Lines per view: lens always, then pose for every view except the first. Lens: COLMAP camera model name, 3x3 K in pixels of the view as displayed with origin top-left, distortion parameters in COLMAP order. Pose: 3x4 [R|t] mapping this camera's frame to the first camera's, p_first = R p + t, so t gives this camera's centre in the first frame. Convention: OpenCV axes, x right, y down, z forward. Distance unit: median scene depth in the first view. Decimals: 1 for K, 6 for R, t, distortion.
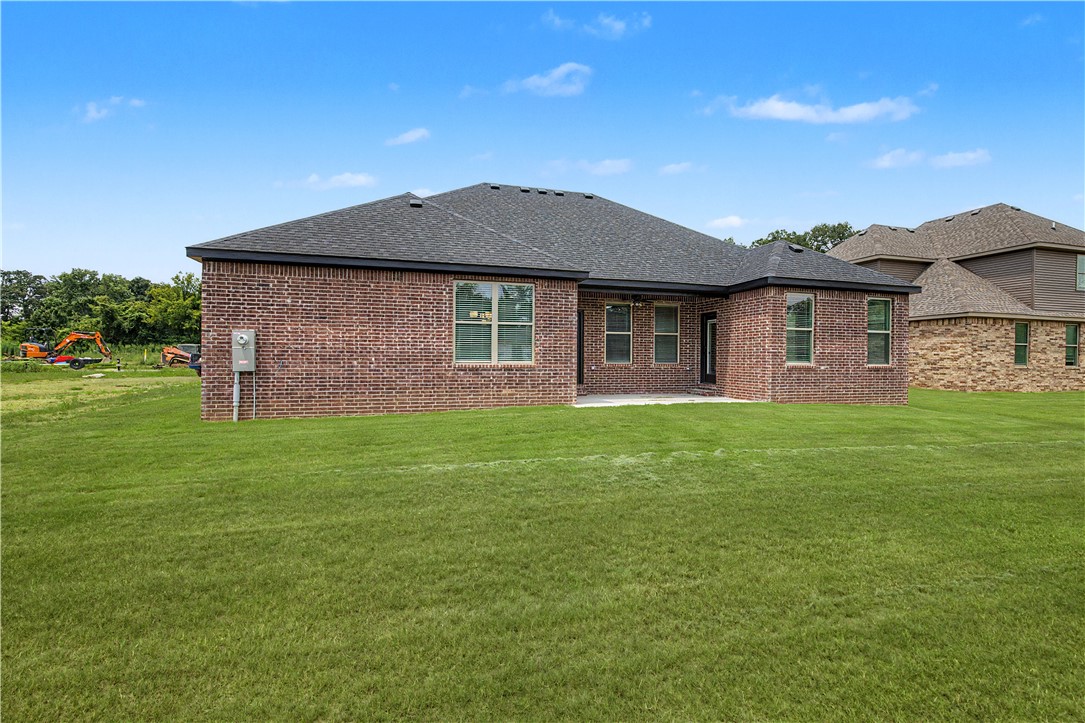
lens RADIAL K [[498.5, 0, 553.4], [0, 498.5, 361.5], [0, 0, 1]] dist [-0.002645, 0.000860]
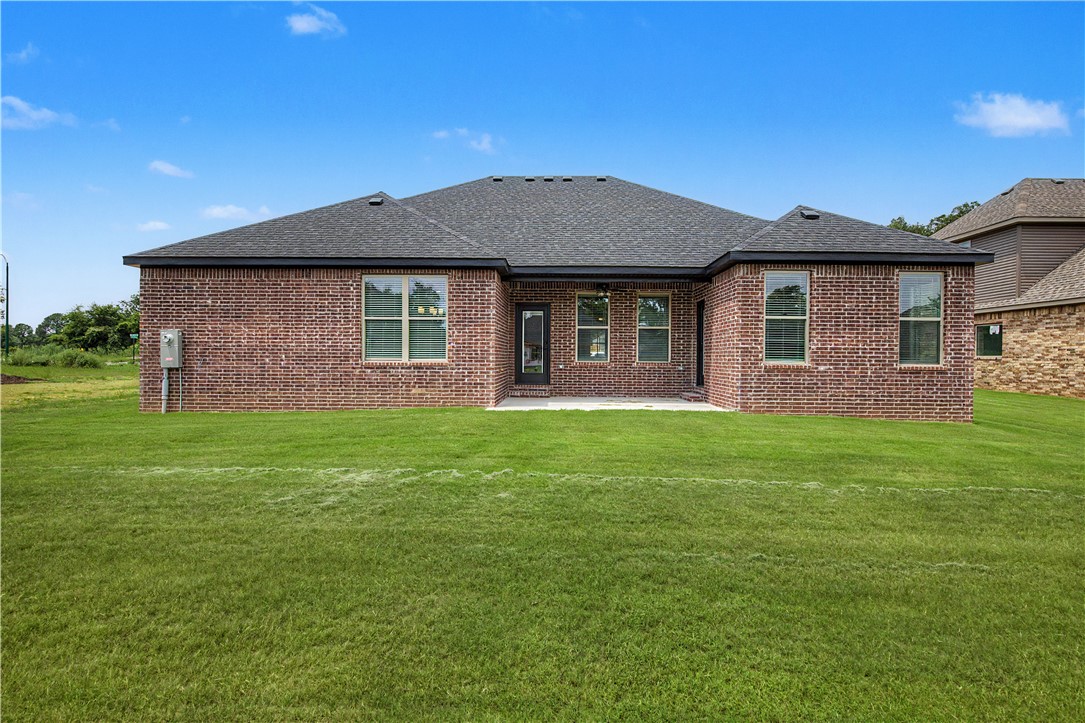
lens RADIAL K [[498.5, 0, 553.4], [0, 498.5, 361.5], [0, 0, 1]] dist [-0.002645, 0.000860]
pose [[0.955688, 0.001671, -0.294377, 0.441389], [-0.002103, 0.999997, -0.001151, 0.005237], [0.294374, 0.001719, 0.955689, 0.183545]]
